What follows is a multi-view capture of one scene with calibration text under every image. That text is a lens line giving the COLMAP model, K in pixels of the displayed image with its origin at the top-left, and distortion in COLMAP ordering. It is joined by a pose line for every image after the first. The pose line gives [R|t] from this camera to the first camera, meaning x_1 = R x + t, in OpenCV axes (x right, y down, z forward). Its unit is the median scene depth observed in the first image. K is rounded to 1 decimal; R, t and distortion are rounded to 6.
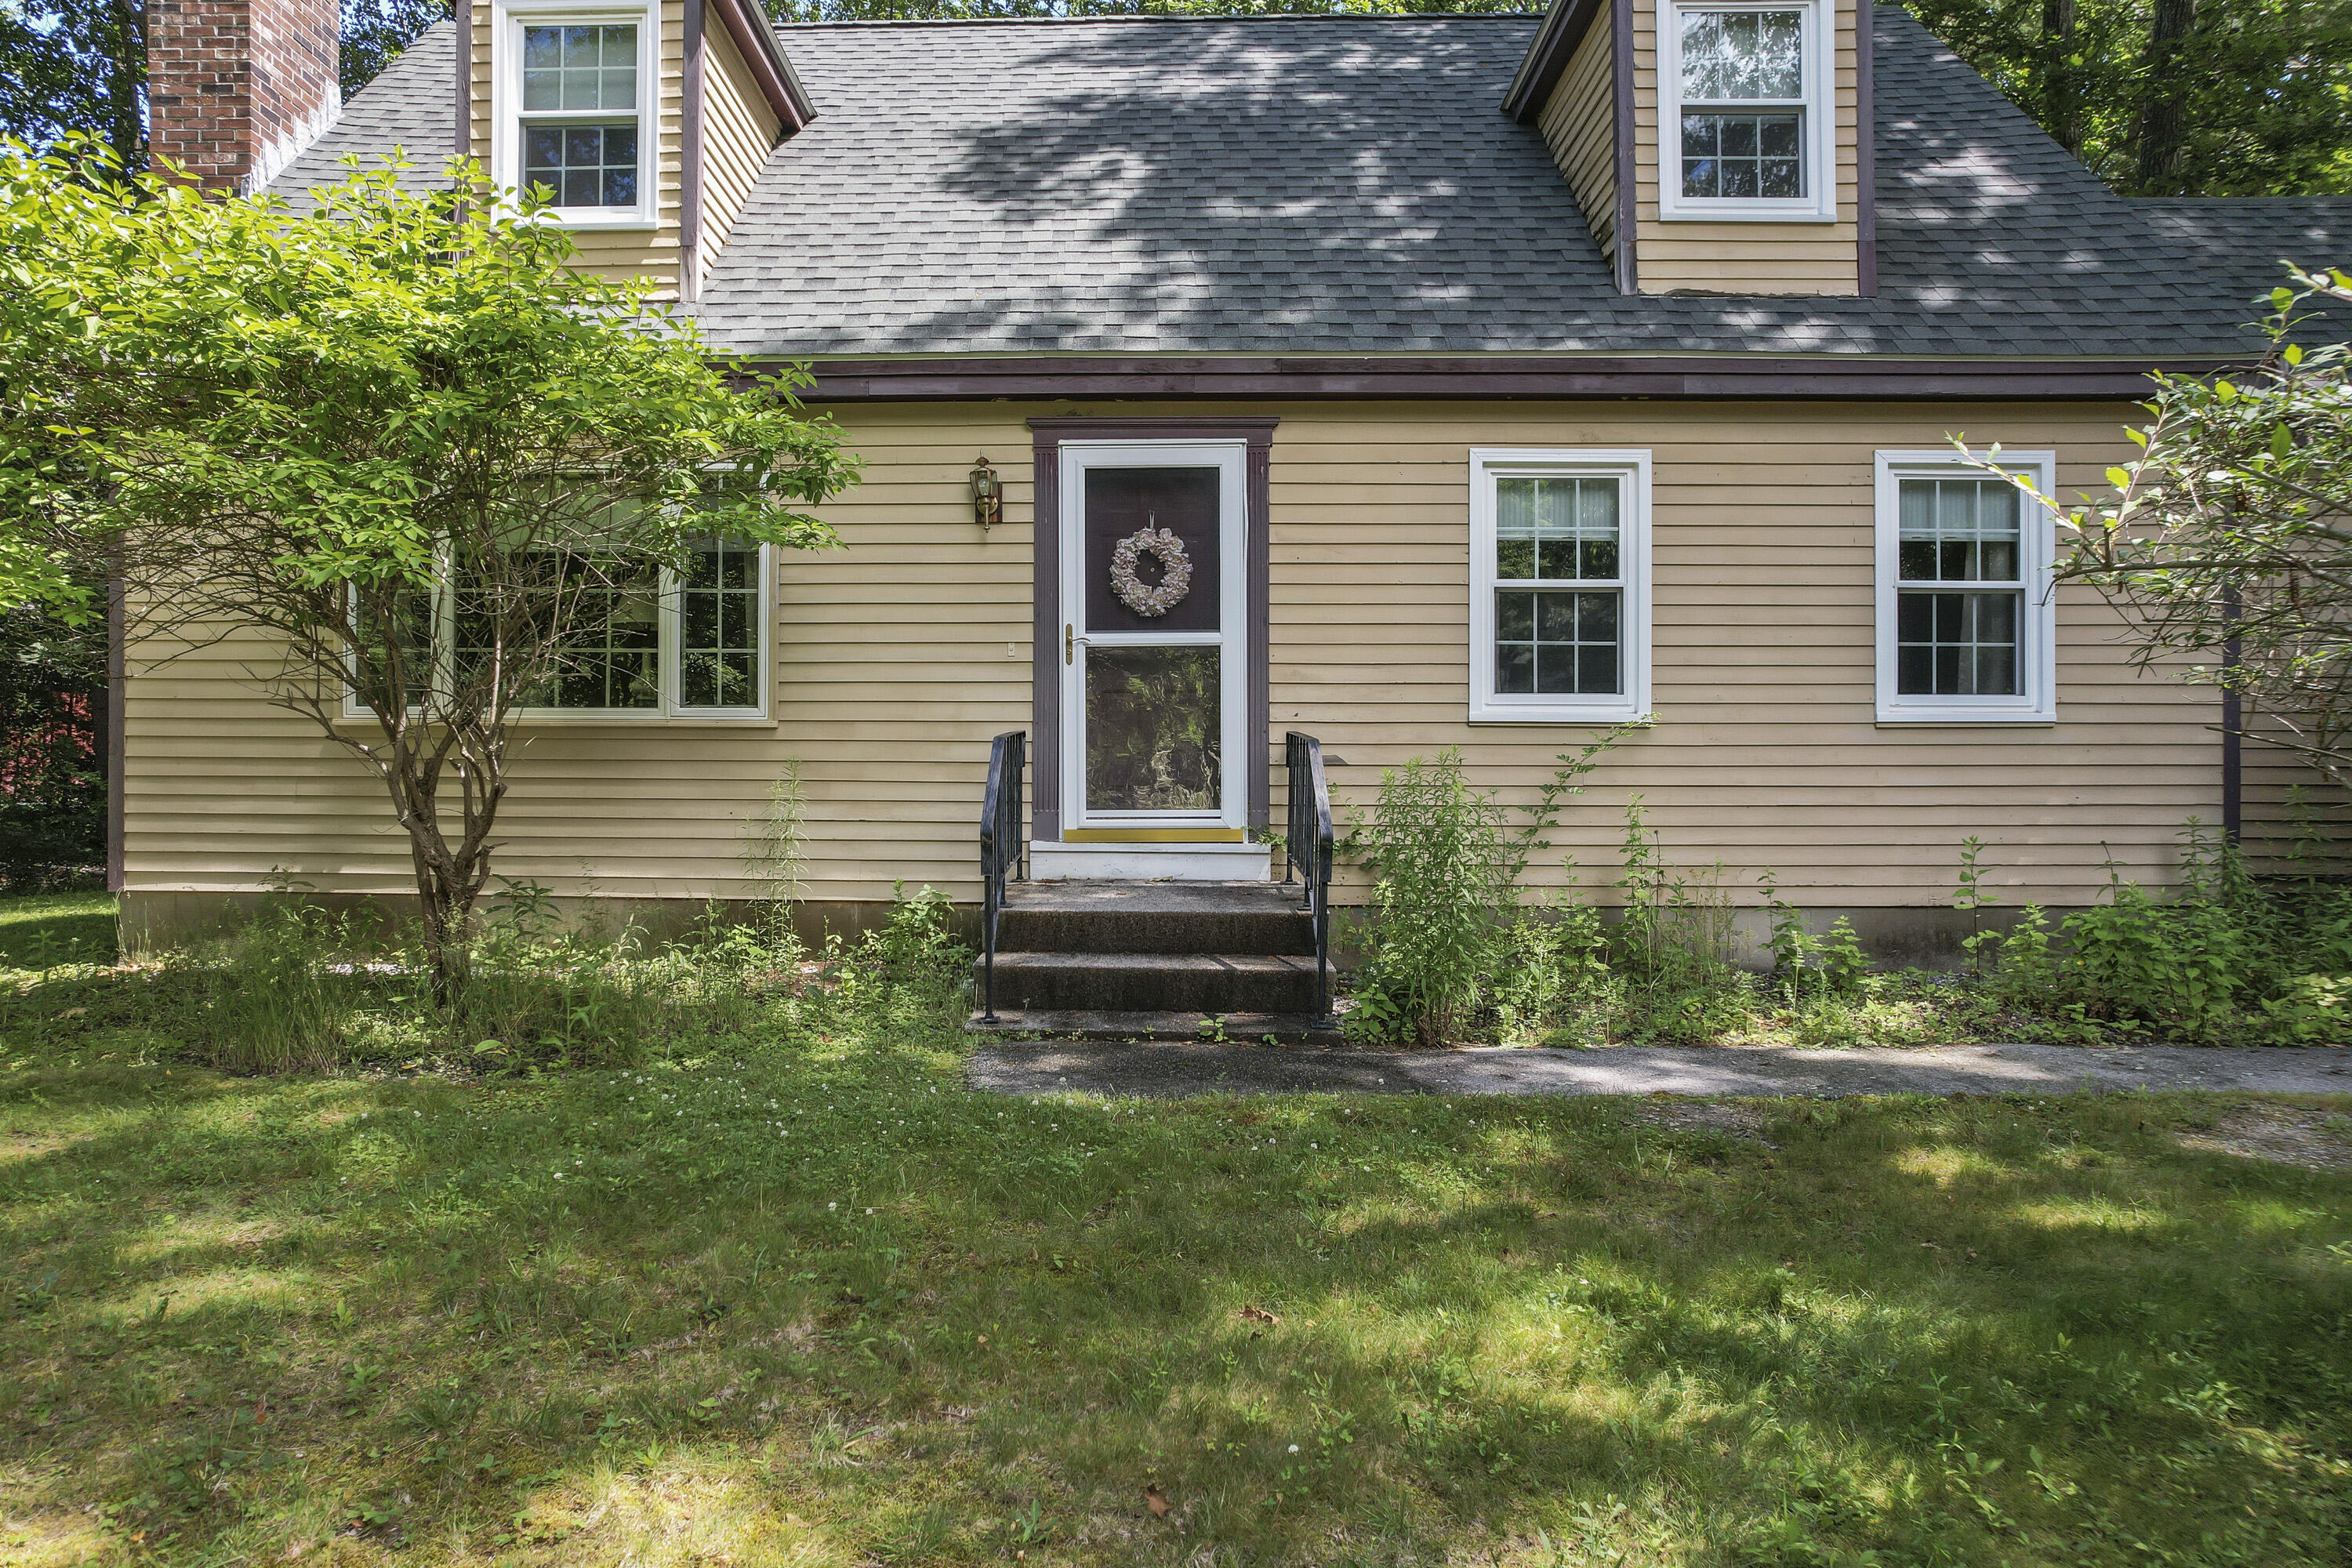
lens RADIAL K [[1520.6, 0, 1169.6], [0, 1520.6, 782.9], [0, 0, 1]] dist [-0.025742, 0.007017]
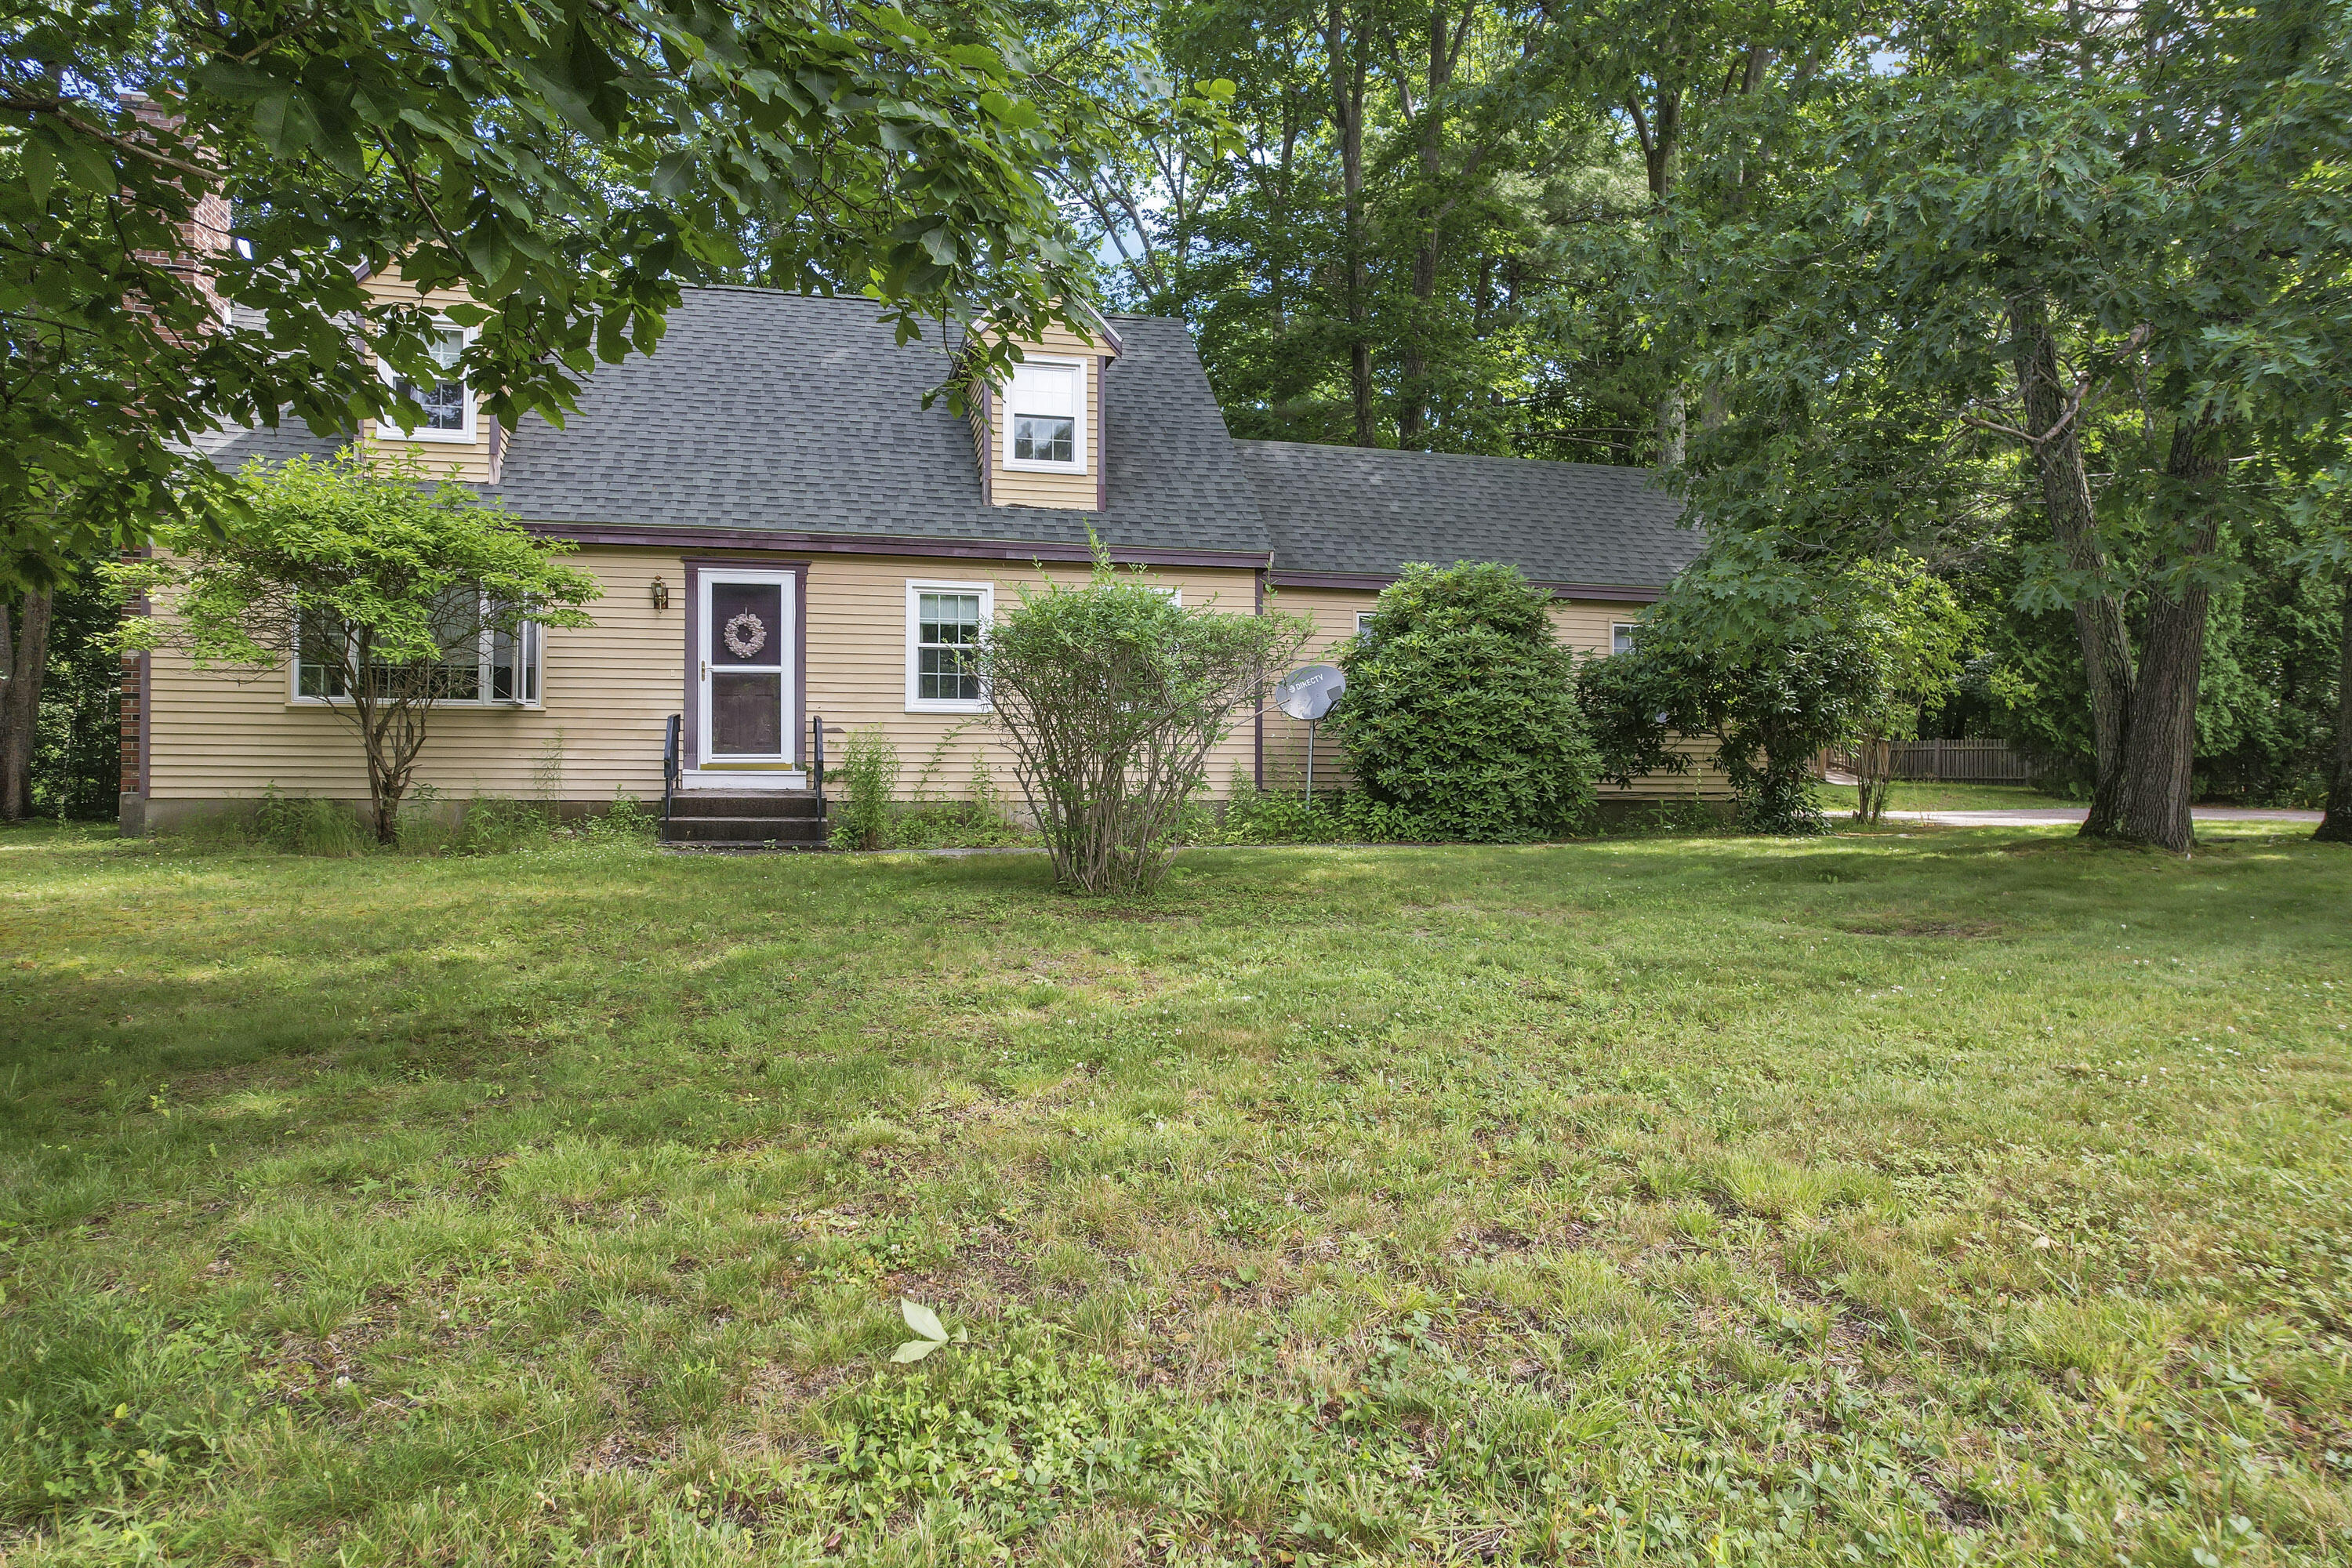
lens RADIAL K [[1520.6, 0, 1171.1], [0, 1520.6, 765.9], [0, 0, 1]] dist [-0.025742, 0.007017]
pose [[0.971052, 0.004304, 0.238830, 0.055777], [-0.003267, 0.999983, -0.004735, 0.041145], [-0.238847, 0.003818, 0.971050, -1.083480]]
